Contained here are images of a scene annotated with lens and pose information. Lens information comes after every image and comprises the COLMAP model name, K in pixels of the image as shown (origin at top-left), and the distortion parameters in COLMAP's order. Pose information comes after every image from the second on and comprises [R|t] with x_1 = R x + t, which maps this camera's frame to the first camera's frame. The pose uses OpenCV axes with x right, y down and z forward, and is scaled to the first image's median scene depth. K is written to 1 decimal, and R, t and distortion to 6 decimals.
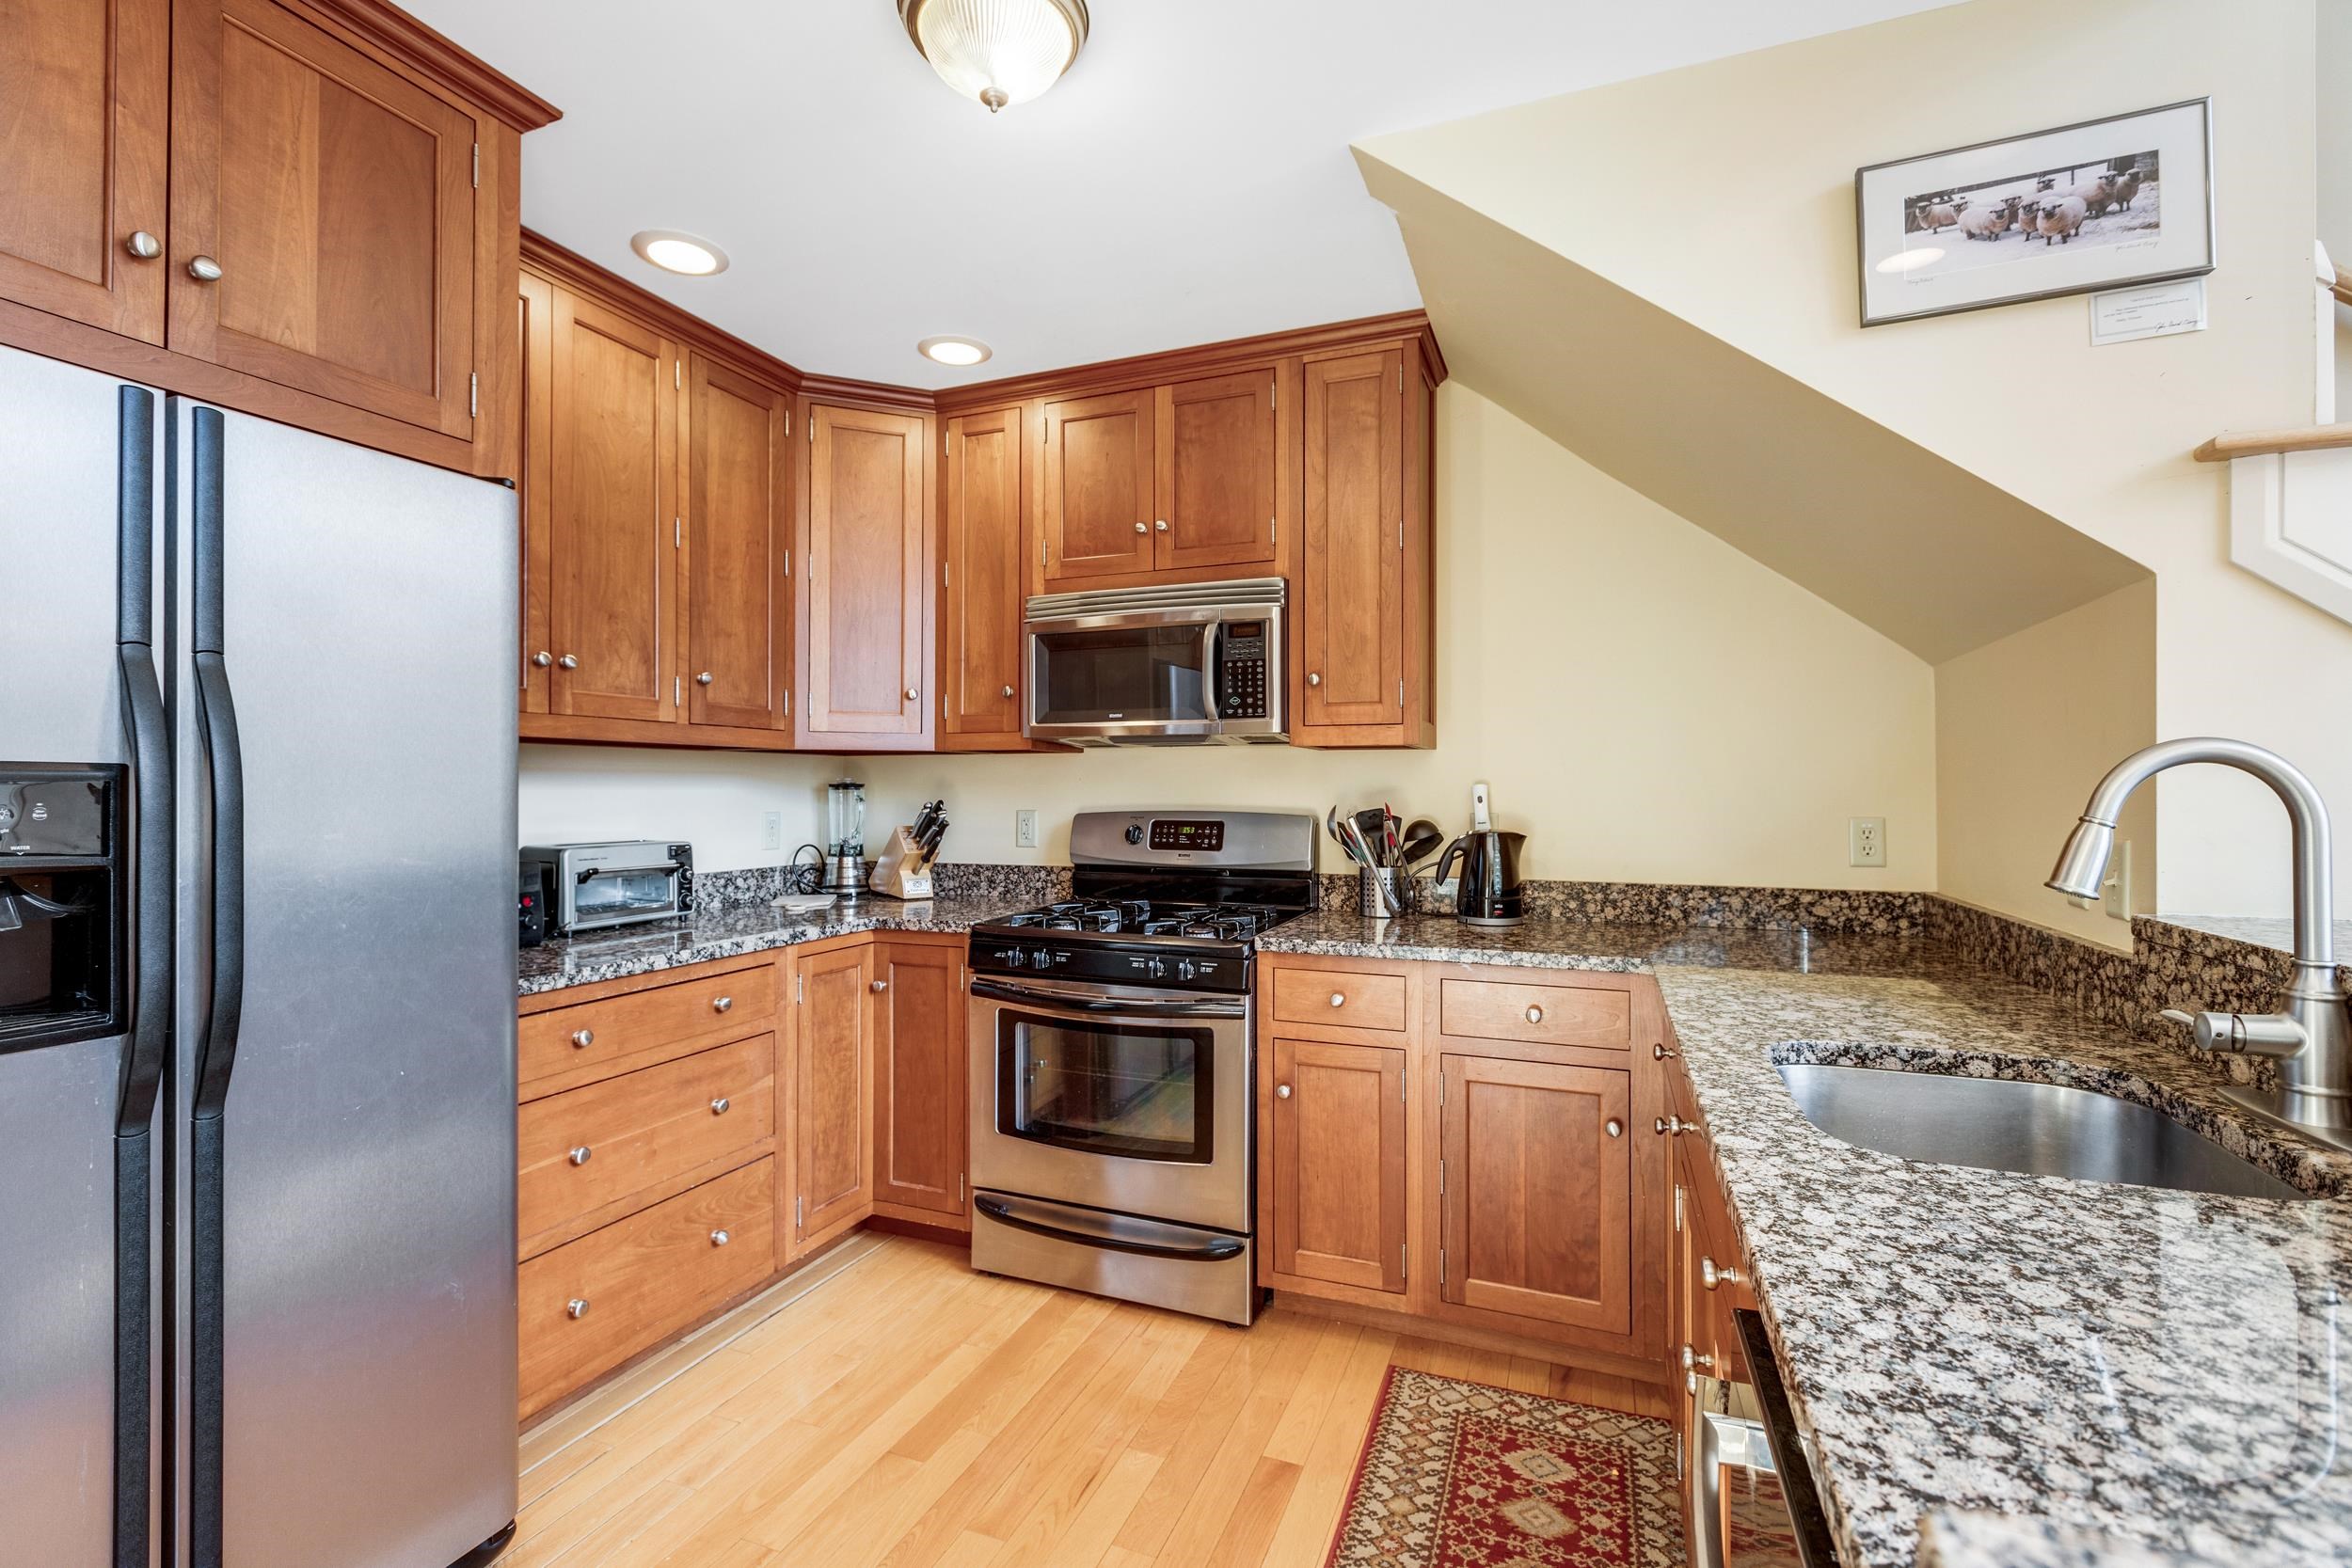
lens RADIAL K [[1036.4, 0, 1187.7], [0, 1036.4, 787.9], [0, 0, 1]] dist [0.001357, -0.001639]
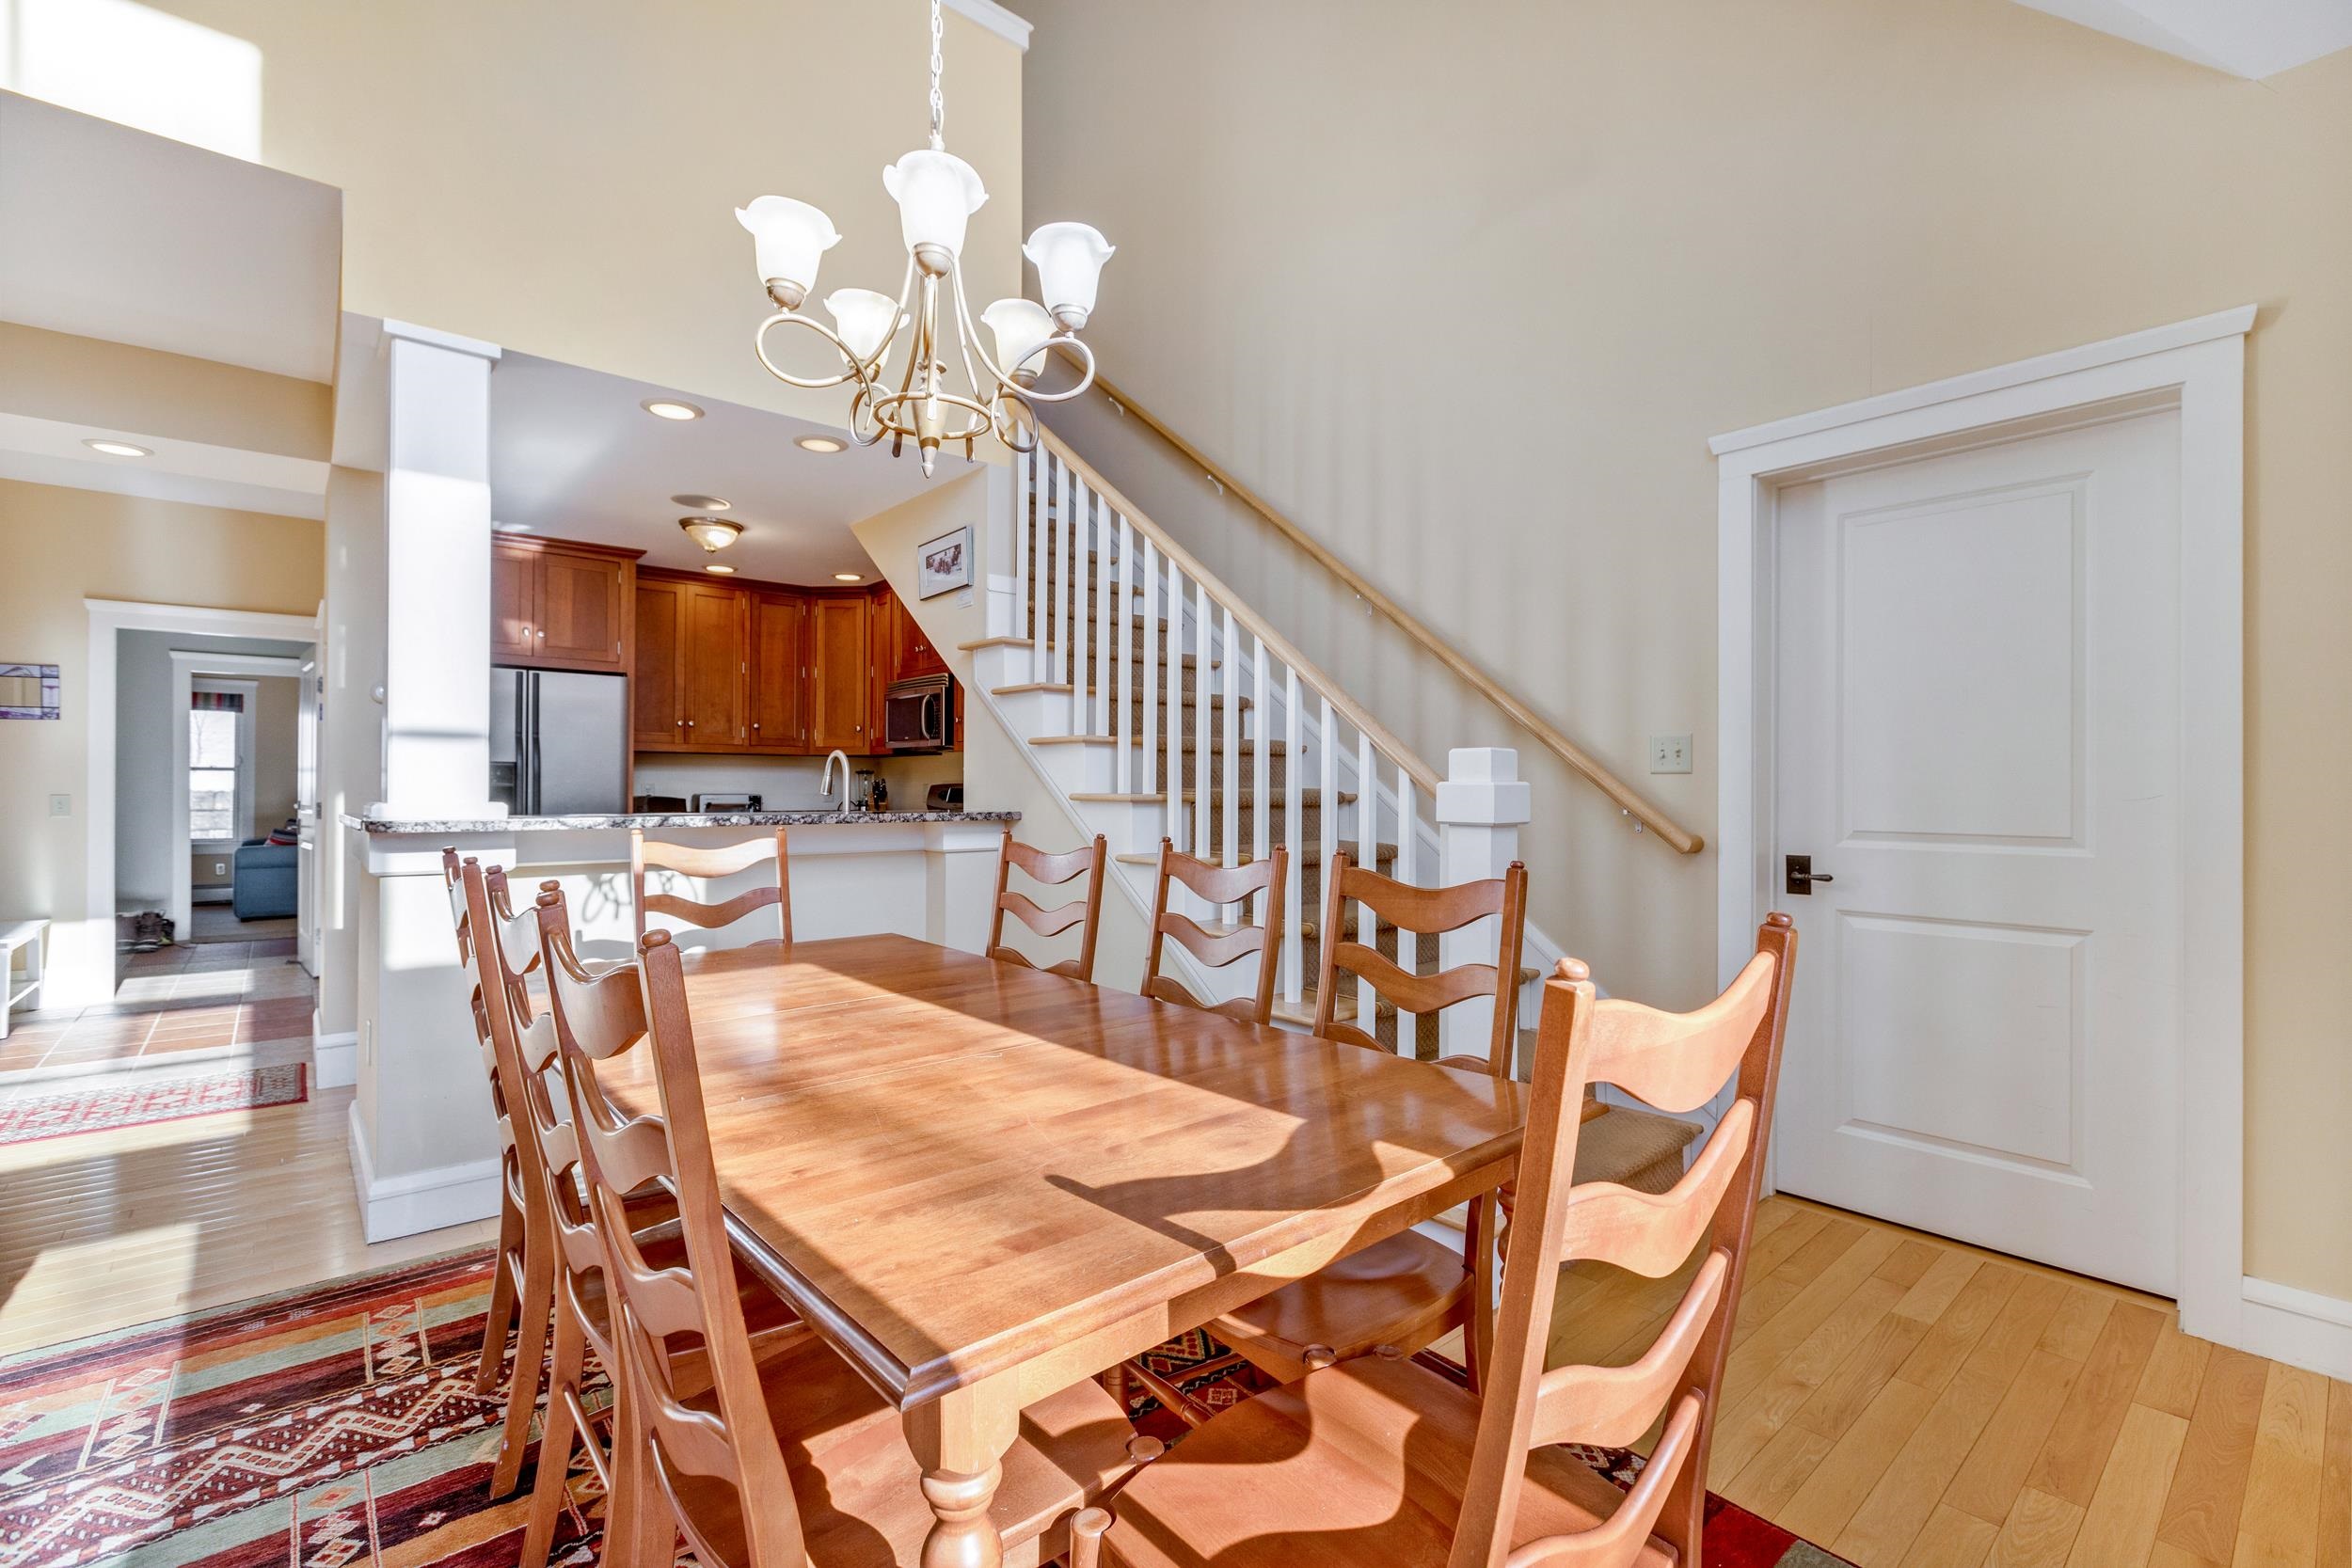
lens RADIAL K [[1036.4, 0, 1179.7], [0, 1036.4, 783.3], [0, 0, 1]] dist [0.001357, -0.001639]
pose [[0.887891, 0.002249, -0.460049, 1.579817], [-0.003661, 0.999991, -0.002178, 0.030222], [0.460040, 0.003618, 0.887891, -0.716835]]
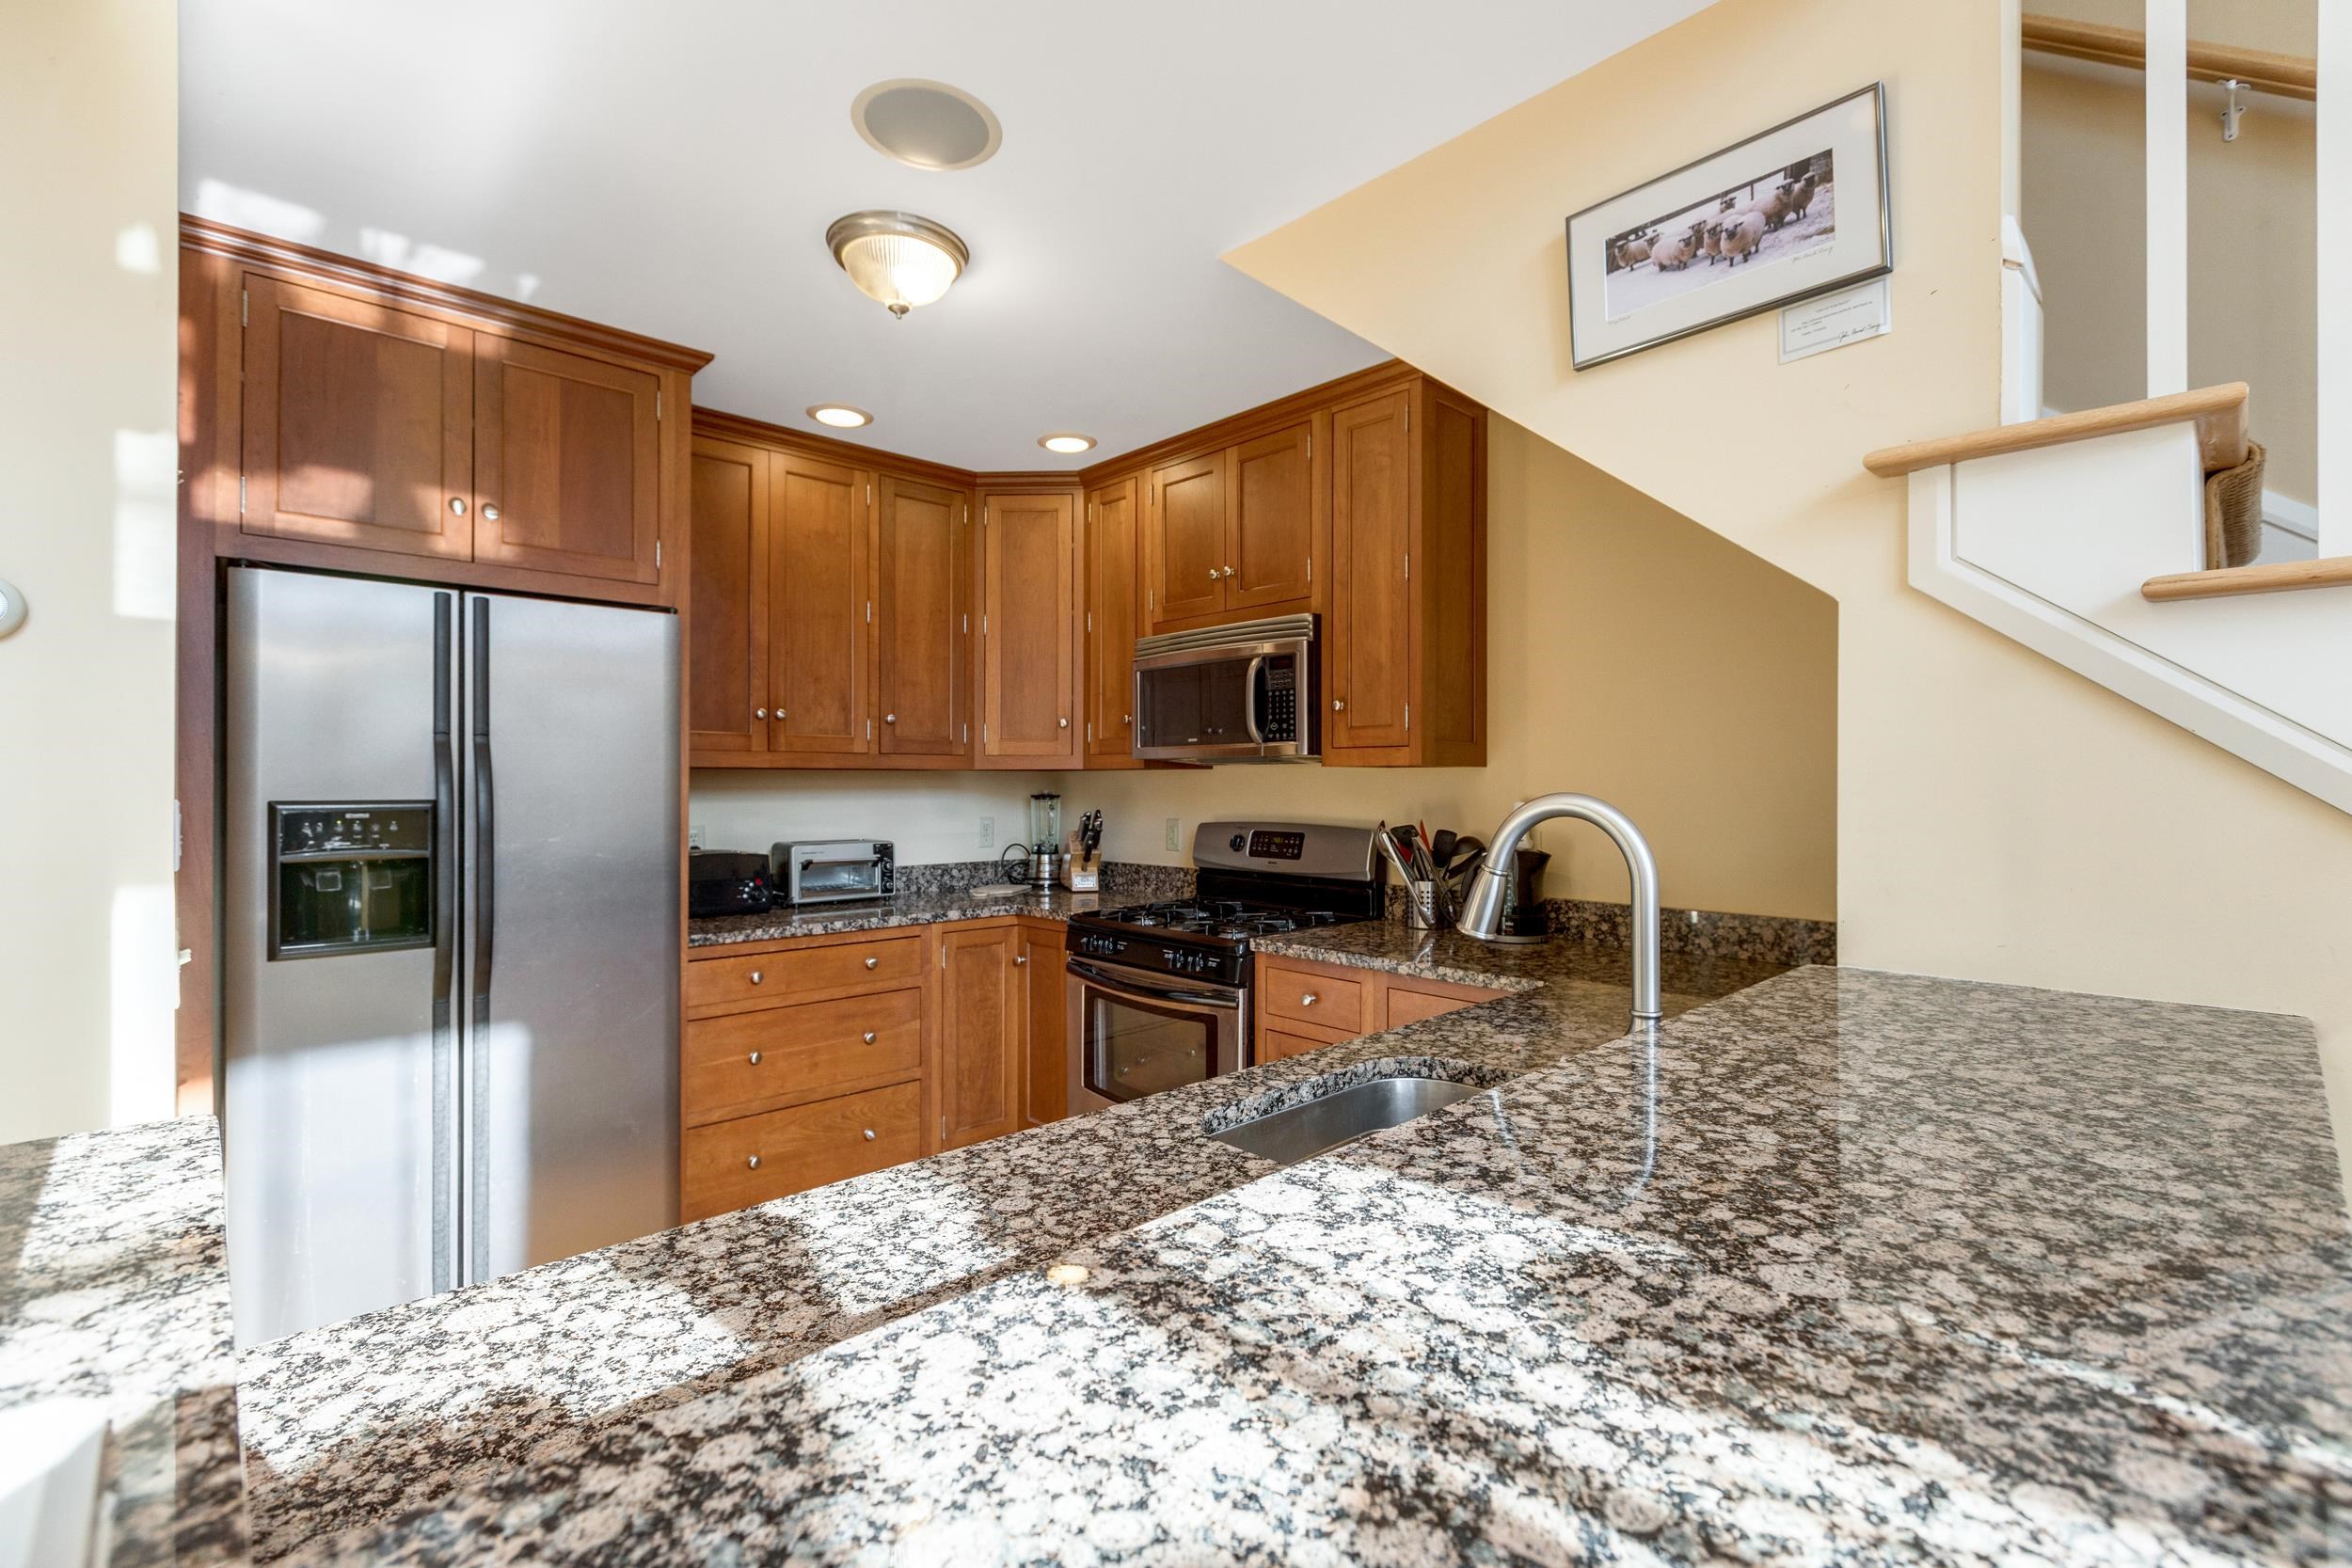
lens RADIAL K [[1036.4, 0, 1185.1], [0, 1036.4, 786.1], [0, 0, 1]] dist [0.001357, -0.001639]
pose [[0.908525, 0.000928, -0.417829, 0.450450], [0.000816, 0.999992, 0.003994, -0.025550], [0.417829, -0.003970, 0.908517, -0.053884]]
